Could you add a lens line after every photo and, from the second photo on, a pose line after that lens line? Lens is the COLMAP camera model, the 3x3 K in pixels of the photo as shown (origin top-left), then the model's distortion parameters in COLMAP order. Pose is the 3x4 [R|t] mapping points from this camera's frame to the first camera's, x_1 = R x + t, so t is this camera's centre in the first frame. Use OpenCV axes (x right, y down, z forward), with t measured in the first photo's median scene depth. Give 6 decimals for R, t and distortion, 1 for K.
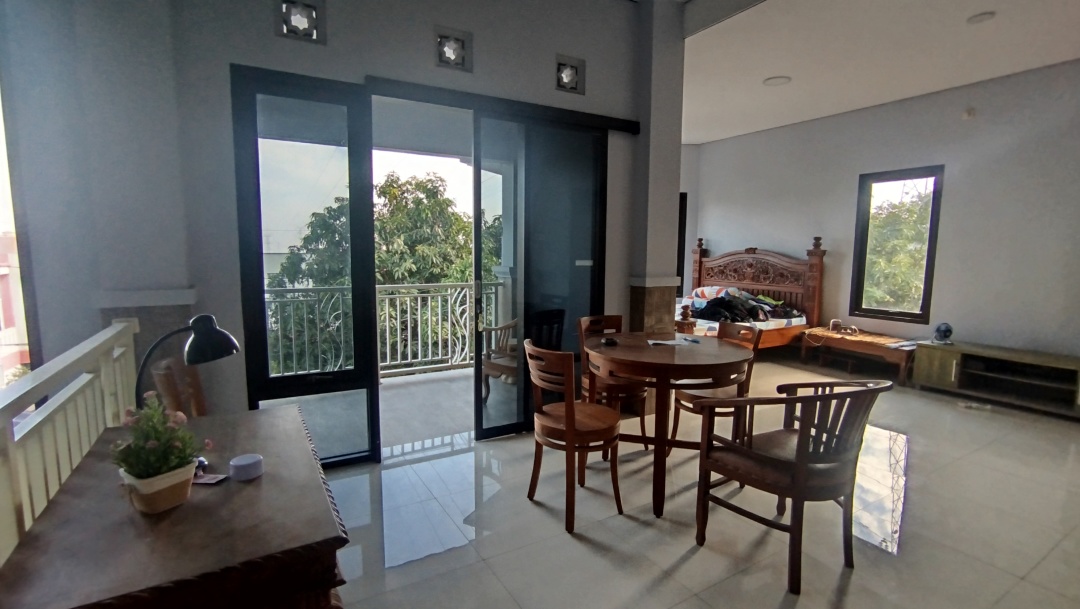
lens RADIAL K [[494.7, 0, 542.3], [0, 494.7, 308.4], [0, 0, 1]] dist [-0.020707, 0.000755]
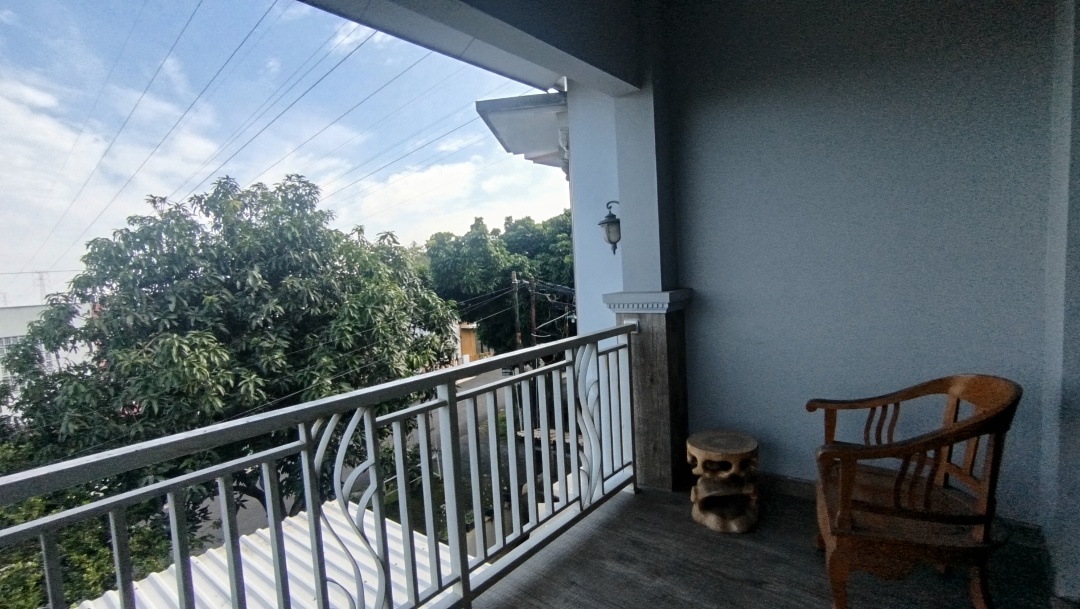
lens RADIAL K [[494.7, 0, 538.2], [0, 494.7, 302.3], [0, 0, 1]] dist [-0.020707, 0.000755]
pose [[0.934996, -0.088108, 0.343539, -0.148791], [0.106925, 0.993608, -0.036183, -0.027834], [-0.338155, 0.070564, 0.938441, 0.213055]]
